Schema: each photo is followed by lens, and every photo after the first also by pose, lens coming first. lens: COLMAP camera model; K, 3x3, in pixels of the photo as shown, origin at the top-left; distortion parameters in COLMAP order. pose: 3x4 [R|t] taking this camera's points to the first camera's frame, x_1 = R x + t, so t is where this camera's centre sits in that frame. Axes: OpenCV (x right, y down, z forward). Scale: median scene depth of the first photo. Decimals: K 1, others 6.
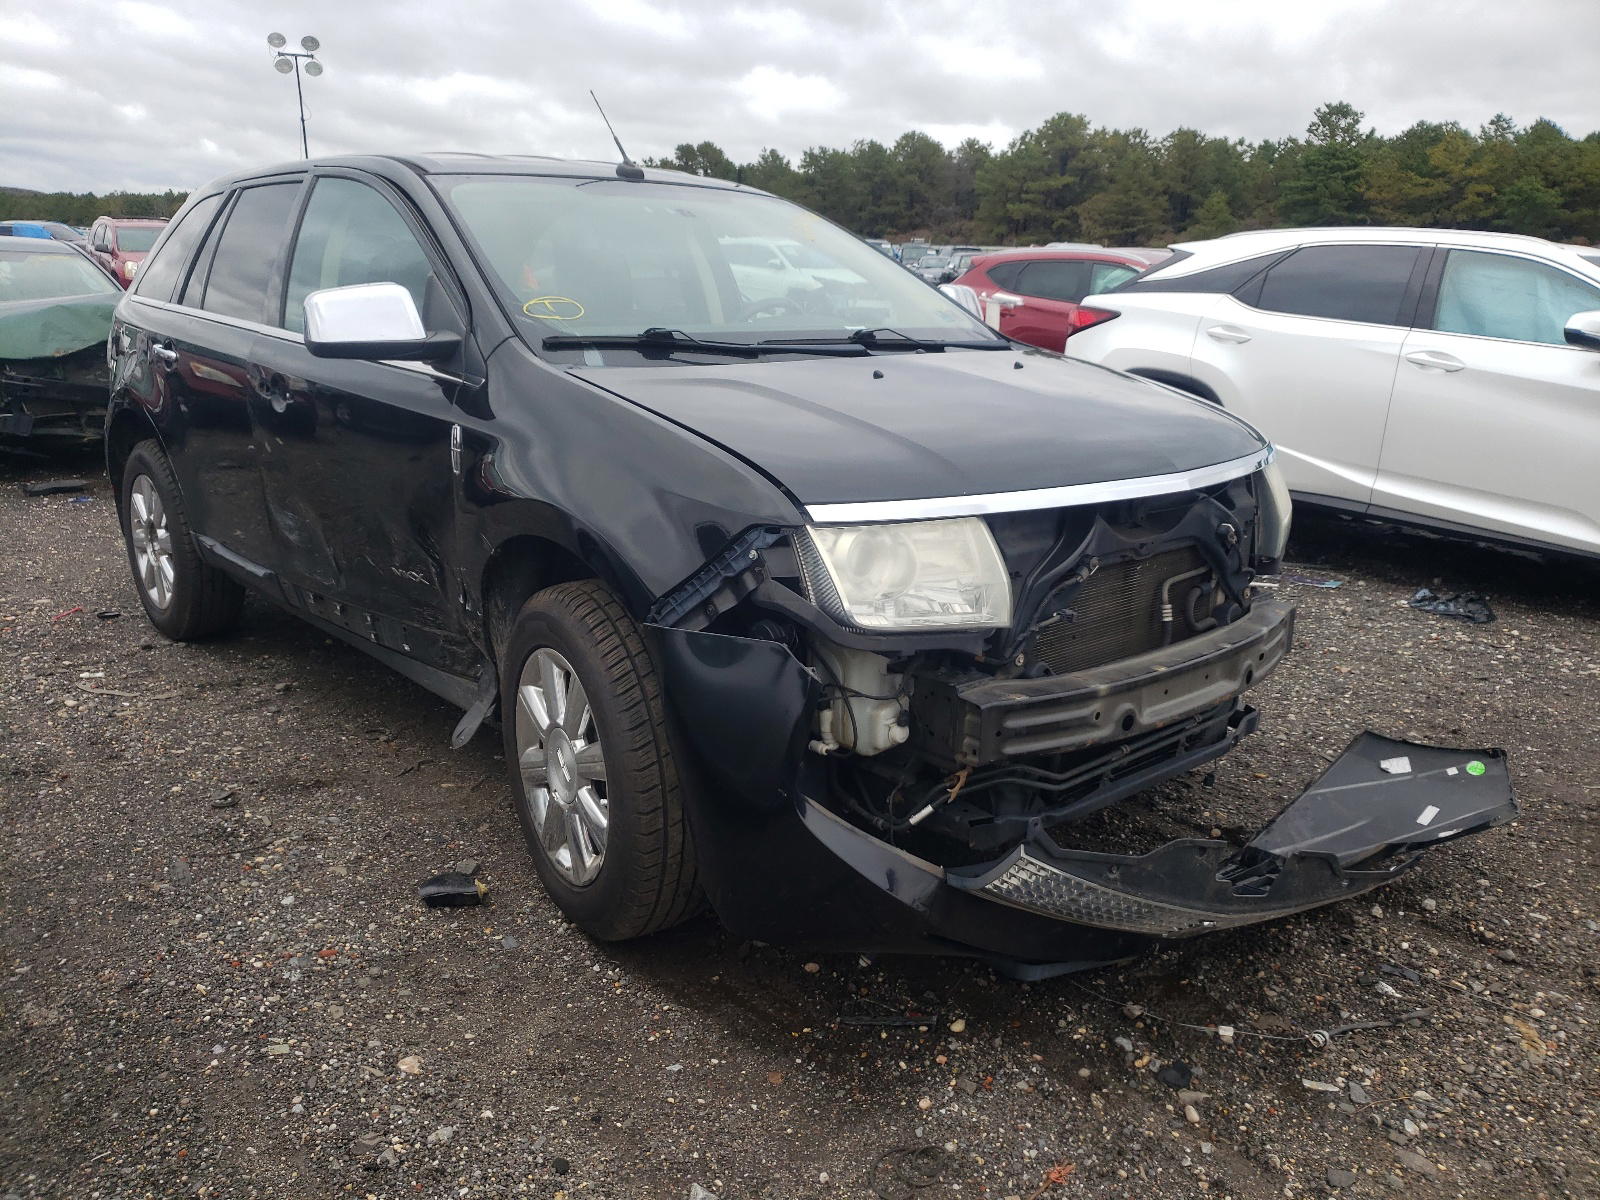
lens RADIAL K [[1233.2, 0, 800.0], [0, 1233.2, 600.0], [0, 0, 1]] dist [0.000544, 0.002572]
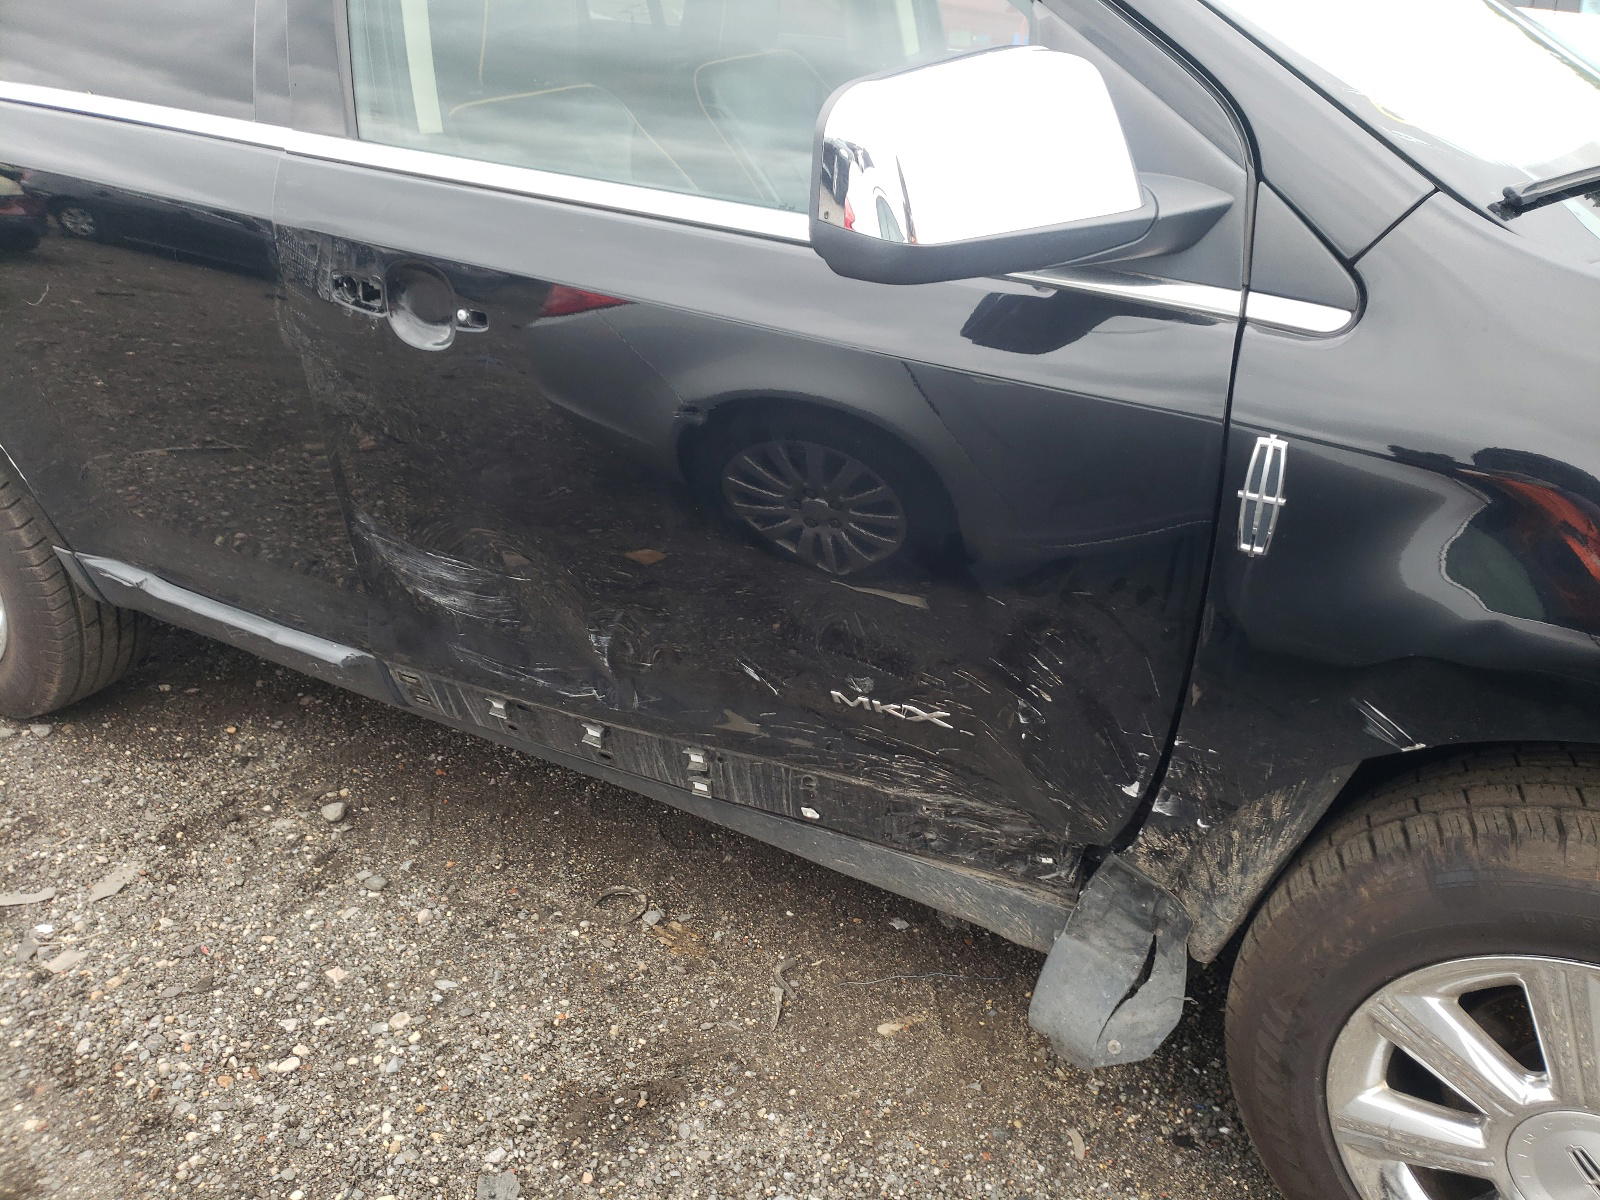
lens RADIAL K [[1233.2, 0, 800.0], [0, 1233.2, 600.0], [0, 0, 1]] dist [0.000544, 0.002572]
pose [[0.945877, -0.163825, 0.280141, -0.415802], [0.087761, 0.960192, 0.265195, -0.163160], [-0.312435, -0.226256, 0.922601, 0.526975]]
